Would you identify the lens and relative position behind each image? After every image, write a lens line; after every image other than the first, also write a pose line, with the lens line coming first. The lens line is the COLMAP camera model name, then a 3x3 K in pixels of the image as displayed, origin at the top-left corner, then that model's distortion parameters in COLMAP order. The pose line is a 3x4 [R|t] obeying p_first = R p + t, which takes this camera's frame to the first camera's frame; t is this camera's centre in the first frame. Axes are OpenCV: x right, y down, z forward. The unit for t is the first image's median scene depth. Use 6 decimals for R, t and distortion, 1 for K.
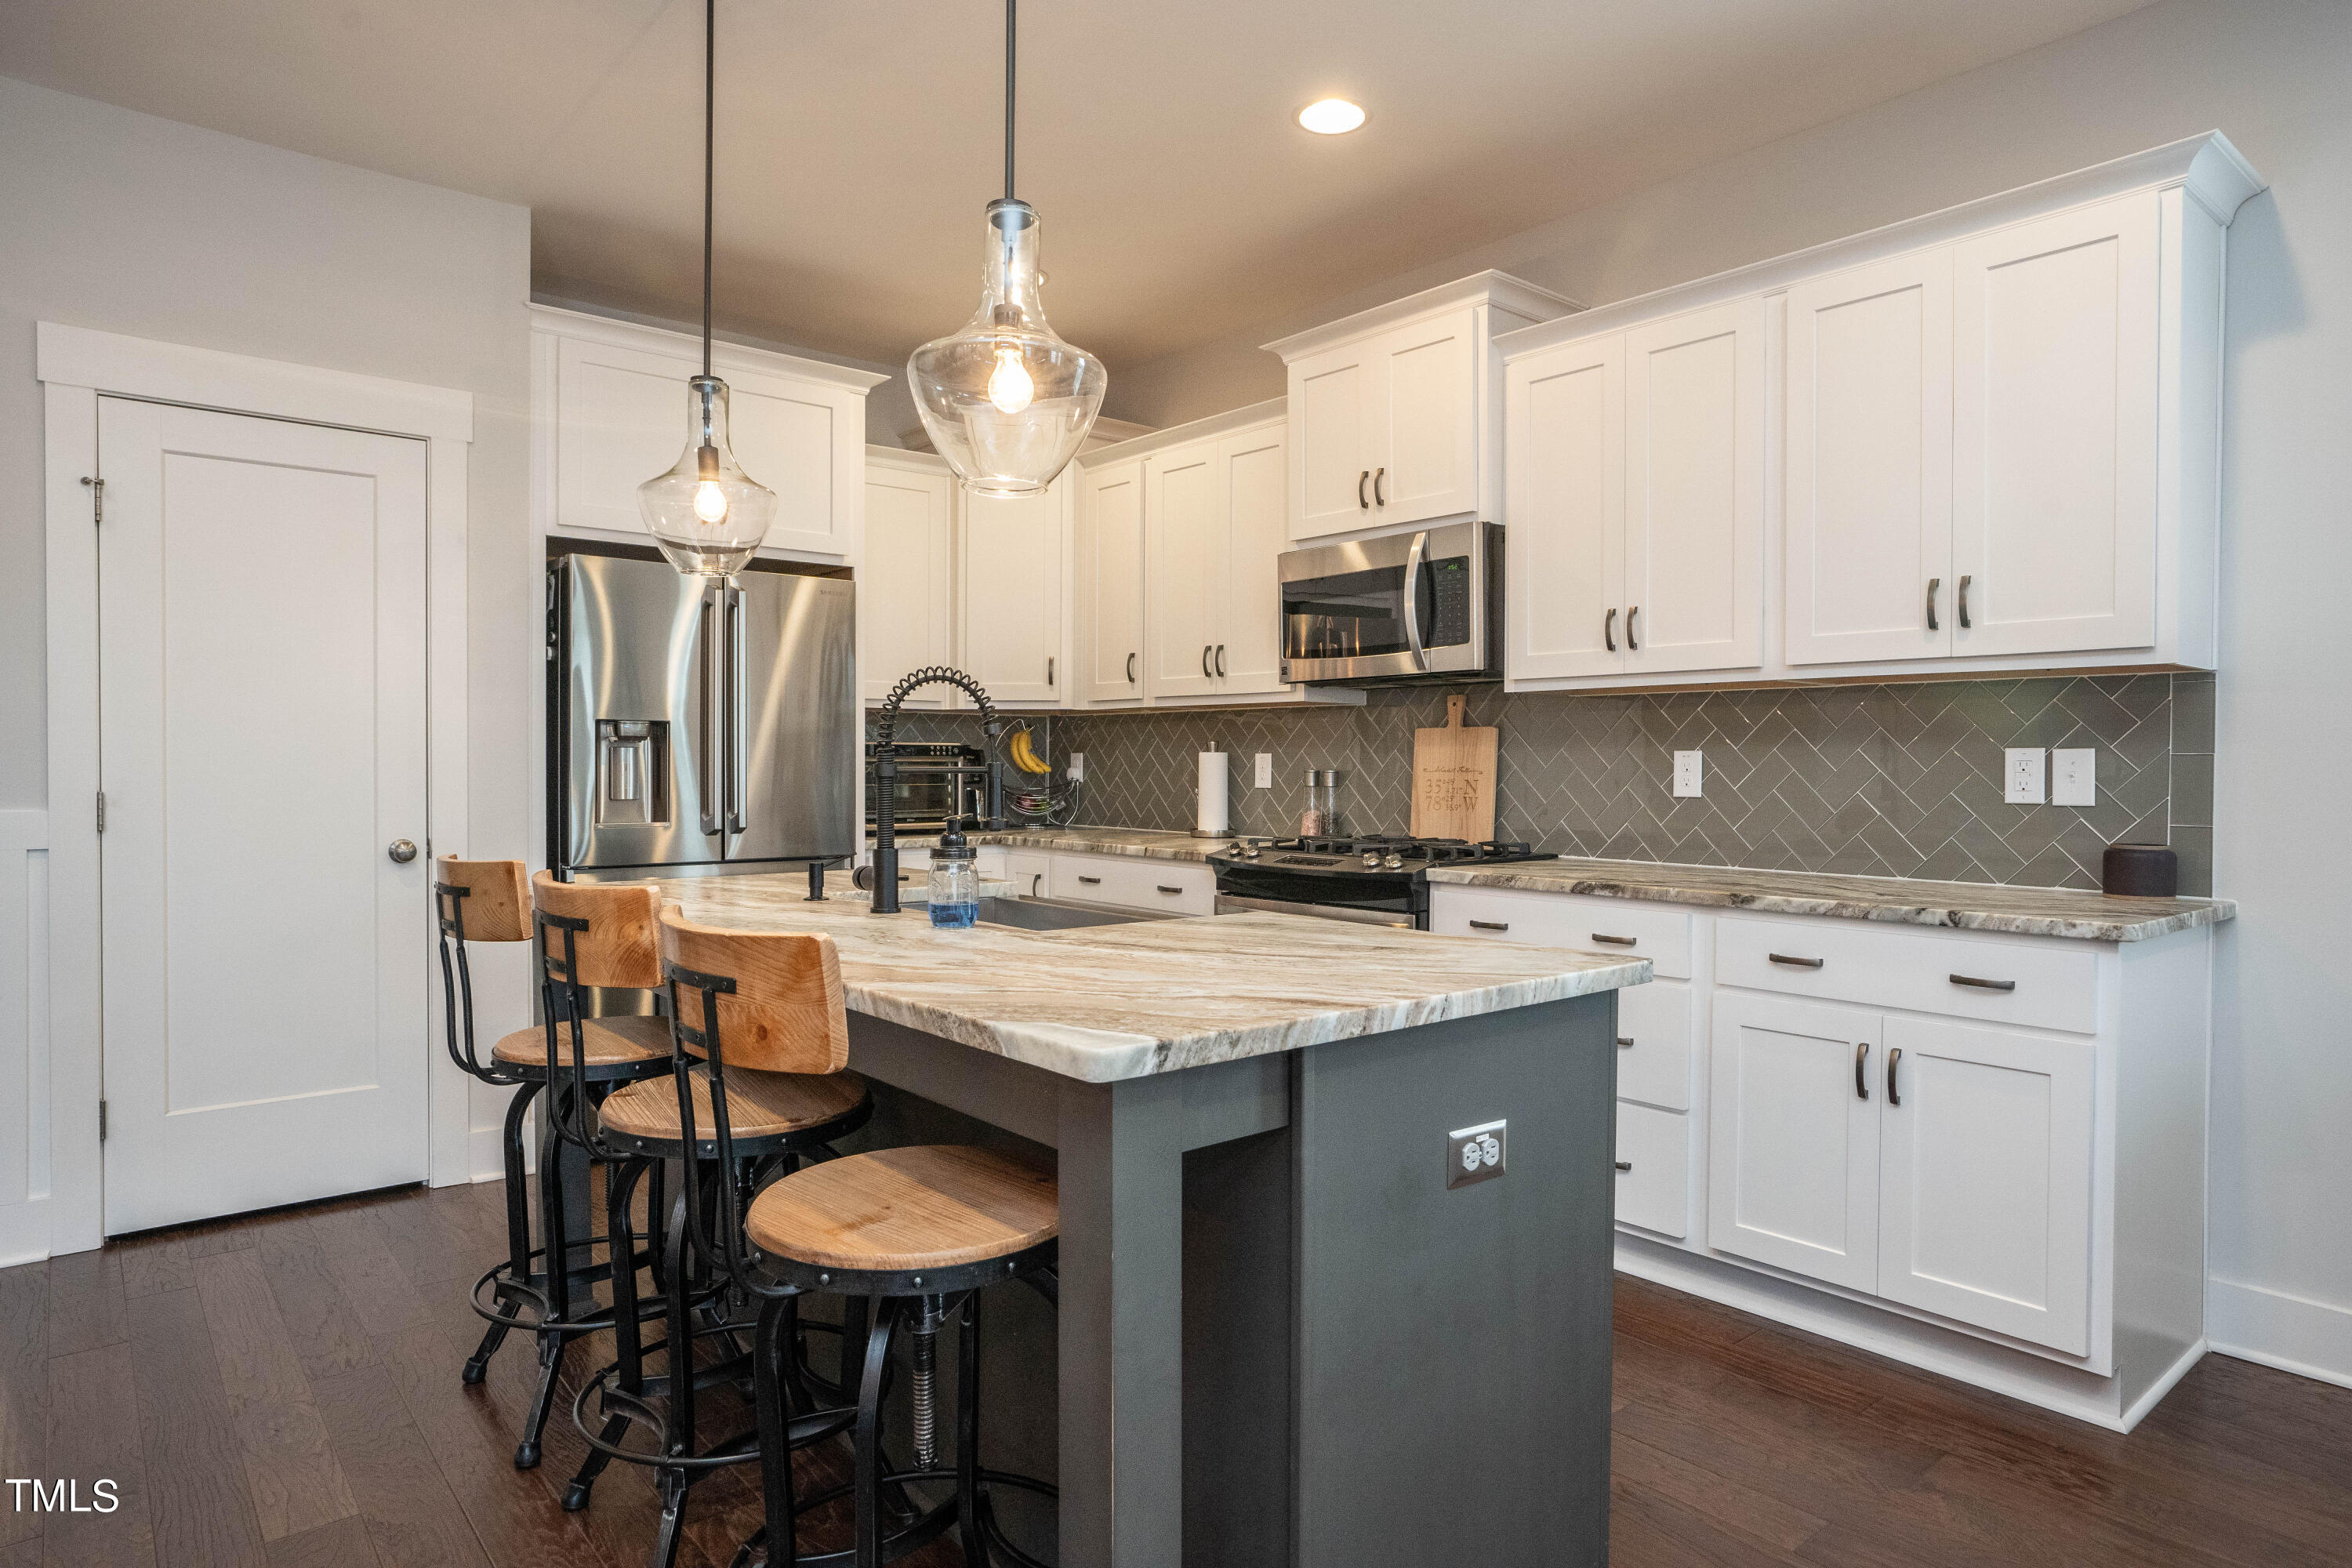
lens RADIAL K [[1359.2, 0, 1138.8], [0, 1359.2, 766.4], [0, 0, 1]] dist [-0.031261, -0.000207]
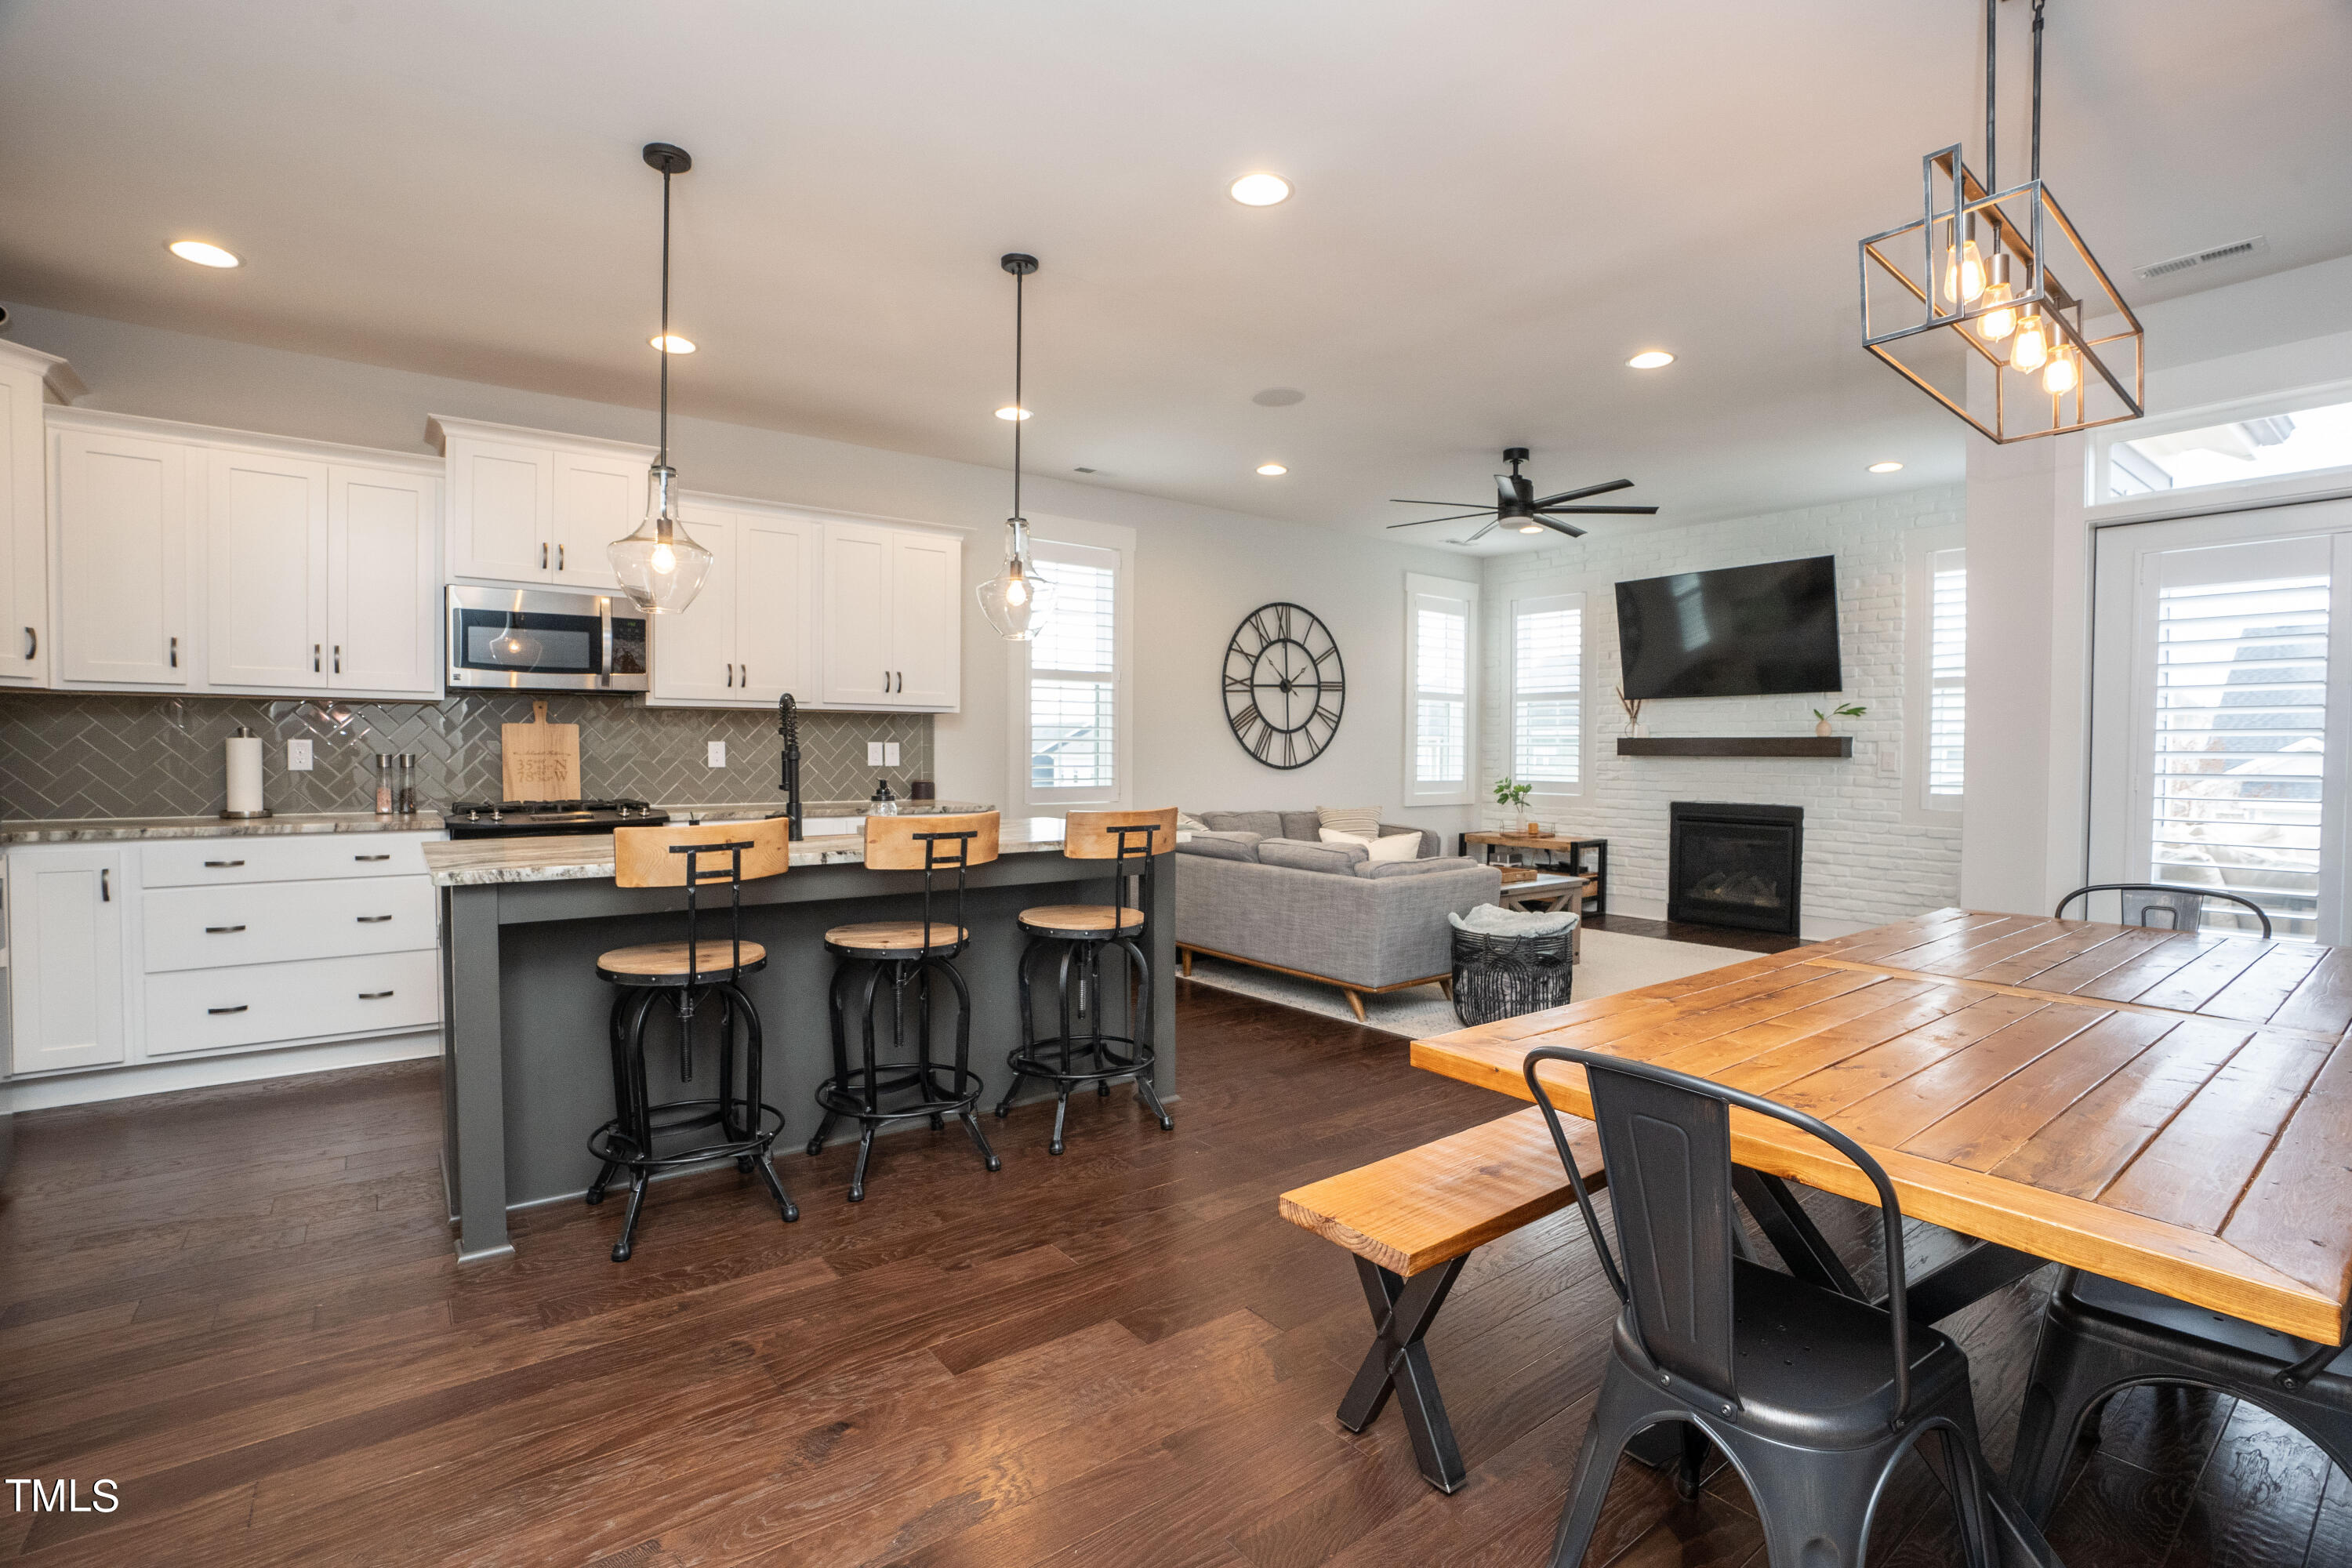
lens RADIAL K [[1109.8, 0, 1183.0], [0, 1109.8, 779.4], [0, 0, 1]] dist [-0.041423, 0.013841]
pose [[0.040516, -0.030896, 0.998701, -1.000124], [-0.001948, 0.999517, 0.031000, -0.007622], [-0.999177, -0.003201, 0.040436, 0.308804]]
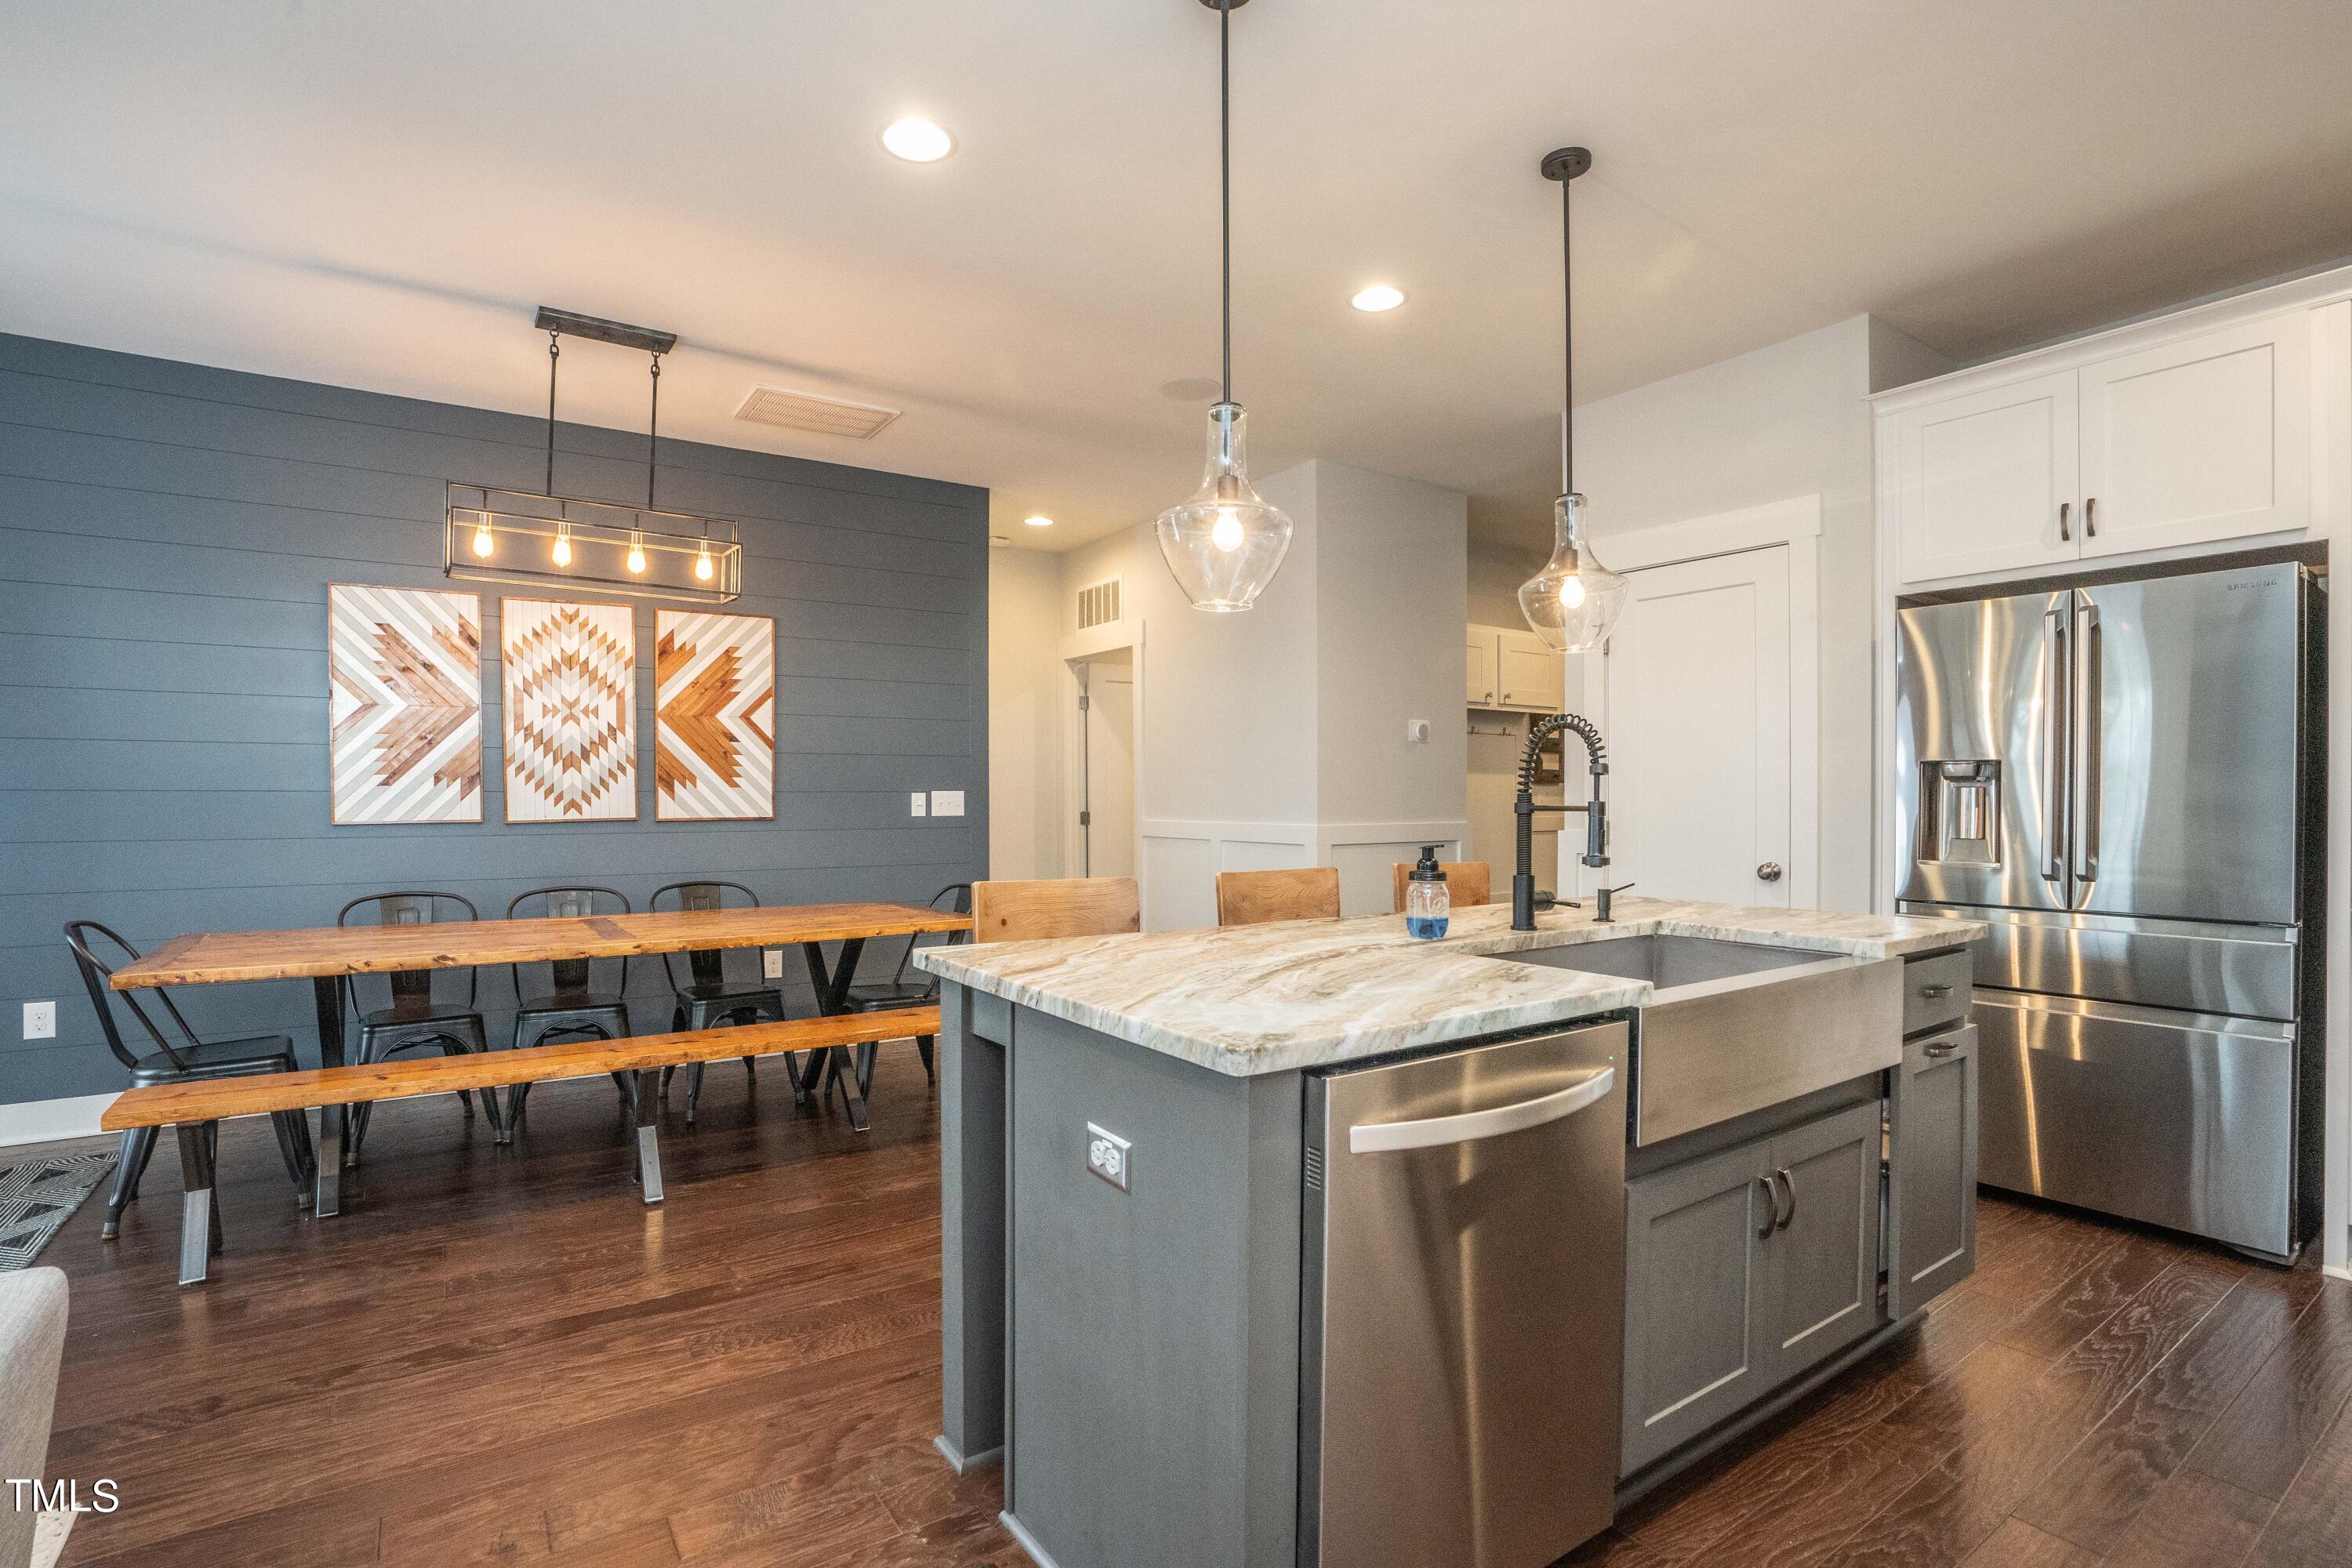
lens RADIAL K [[1109.8, 0, 1191.7], [0, 1109.8, 796.2], [0, 0, 1]] dist [-0.041423, 0.013841]
pose [[-0.105183, -0.004721, -0.994442, 0.534436], [-0.005718, 0.999975, -0.004142, -0.001392], [0.994436, 0.005250, -0.105207, 0.546471]]
